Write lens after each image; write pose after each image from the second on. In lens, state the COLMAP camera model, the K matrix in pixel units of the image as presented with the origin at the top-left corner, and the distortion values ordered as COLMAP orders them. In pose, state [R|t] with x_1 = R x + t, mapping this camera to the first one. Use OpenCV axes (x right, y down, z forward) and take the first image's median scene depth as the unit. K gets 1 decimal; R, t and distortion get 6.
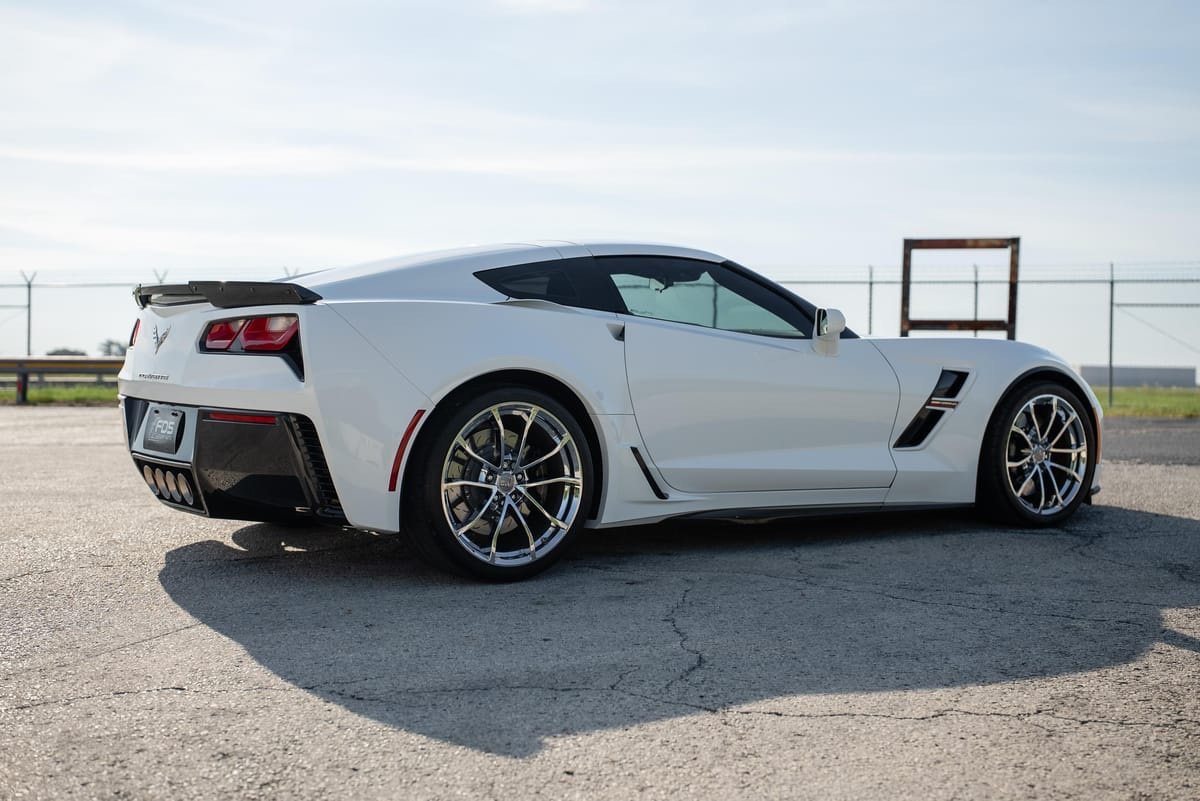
lens RADIAL K [[1343.8, 0, 600.0], [0, 1343.8, 400.5], [0, 0, 1]] dist [0.194474, 0.000831]
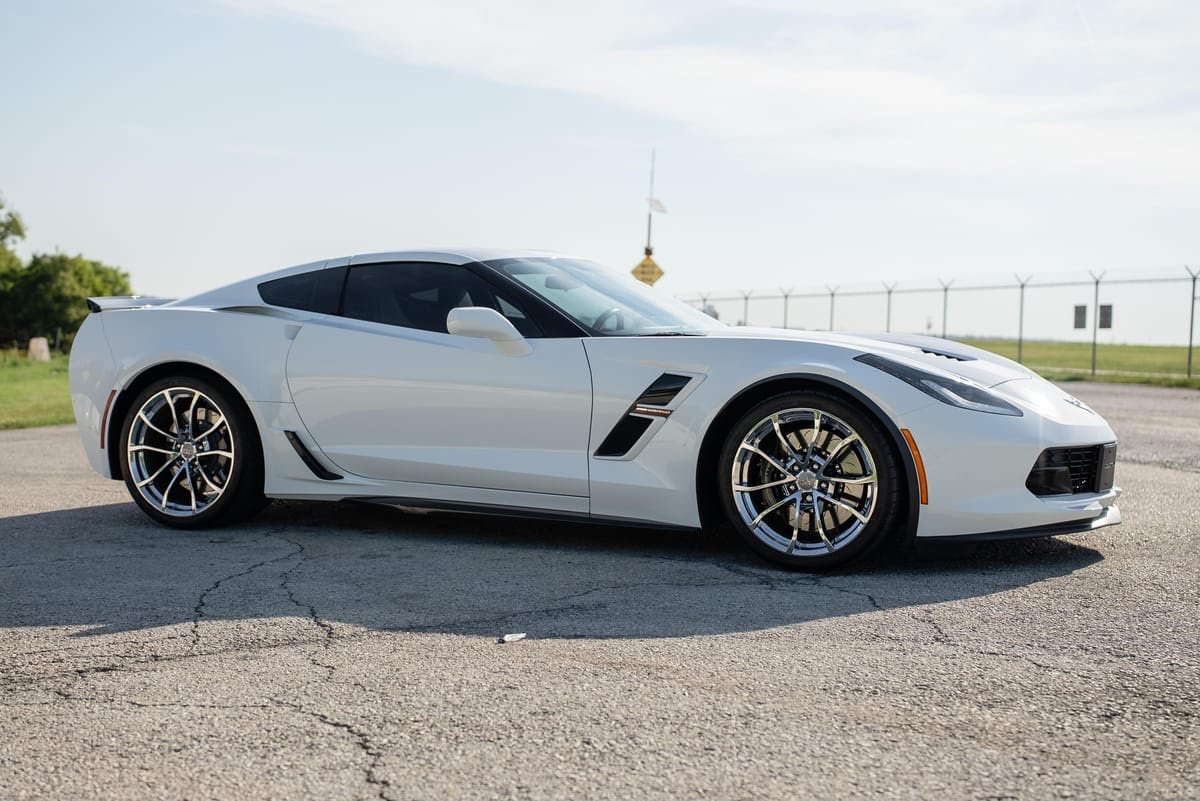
lens RADIAL K [[1625.9, 0, 572.1], [0, 1625.9, 406.1], [0, 0, 1]] dist [0.169513, 0.026807]
pose [[0.507049, 0.037690, -0.861093, 1.397788], [-0.036330, 0.999090, 0.022337, -0.028173], [0.861151, 0.019957, 0.507957, 0.503336]]
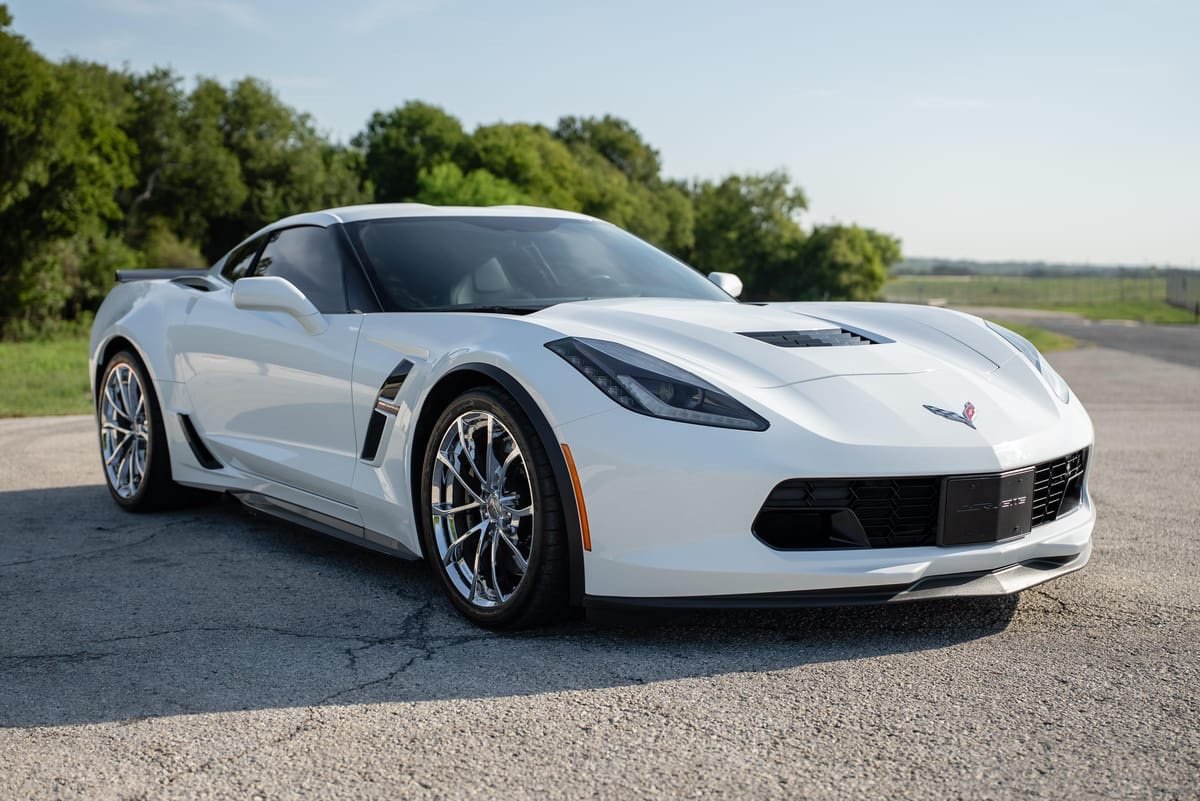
lens RADIAL K [[1539.6, 0, 587.9], [0, 1539.6, 406.7], [0, 0, 1]] dist [0.180257, 0.243732]
pose [[0.013840, 0.069881, -0.997459, 1.293982], [-0.037061, 0.996905, 0.069328, -0.070394], [0.999217, 0.036008, 0.016388, 1.332235]]
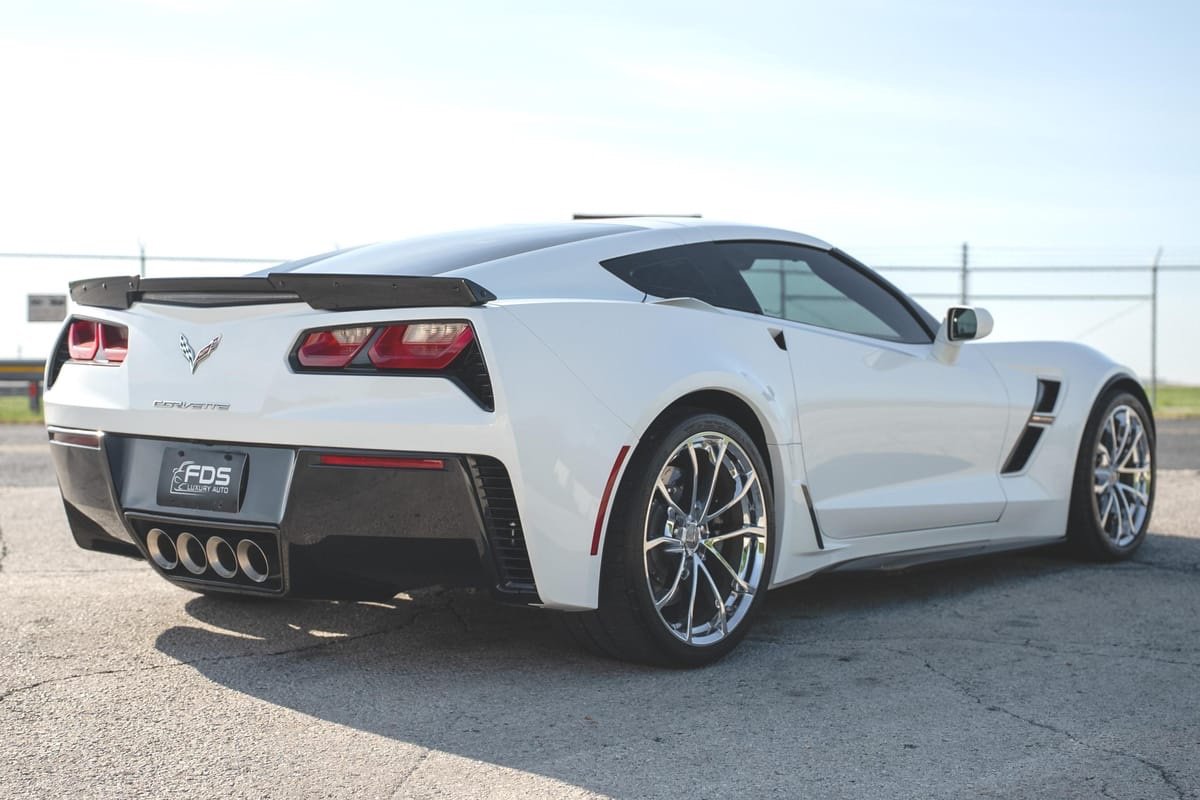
lens RADIAL K [[1625.9, 0, 572.1], [0, 1625.9, 405.6], [0, 0, 1]] dist [0.169513, 0.026807]
pose [[0.962041, -0.015936, 0.272441, -0.372185], [0.015507, 0.999873, 0.003730, -0.017604], [-0.272466, 0.000637, 0.962165, 0.120675]]
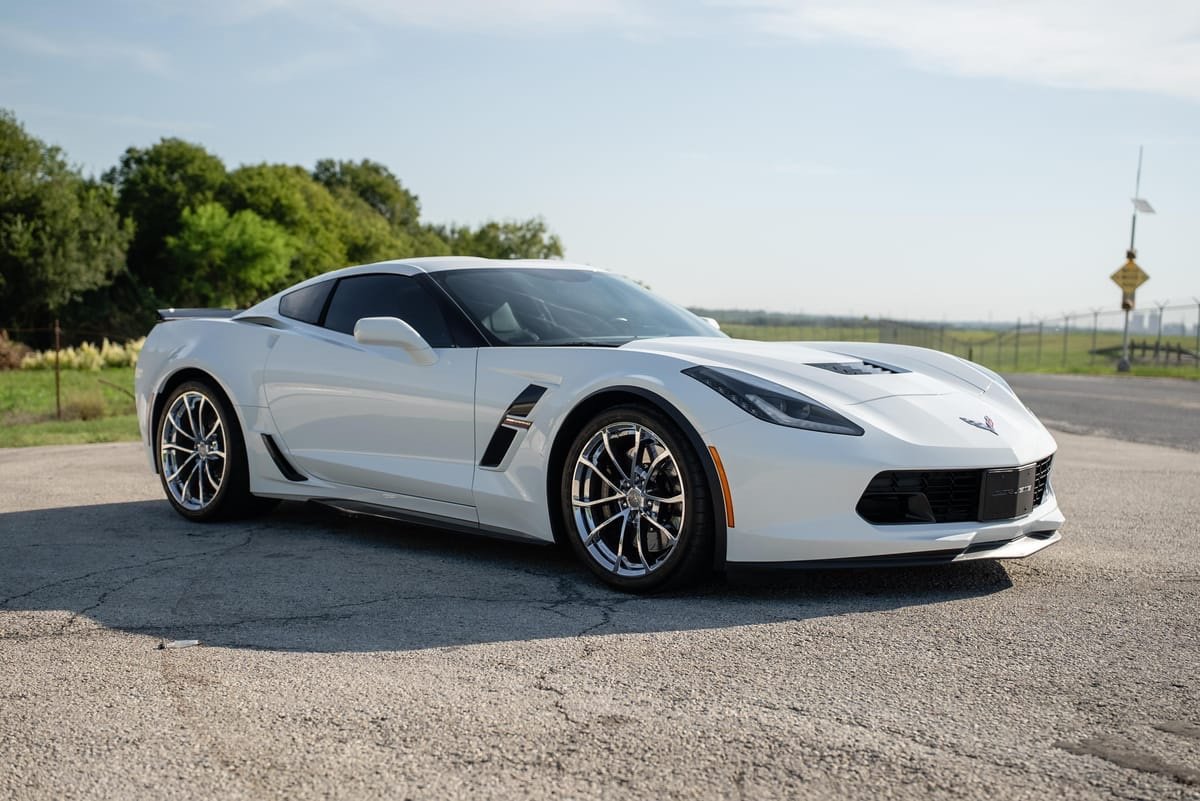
lens RADIAL K [[1539.6, 0, 587.9], [0, 1539.6, 406.7], [0, 0, 1]] dist [0.180257, 0.243732]
pose [[0.188146, 0.041806, -0.981251, 1.518215], [-0.044270, 0.998439, 0.034050, -0.053715], [0.981143, 0.037034, 0.189703, 1.043219]]
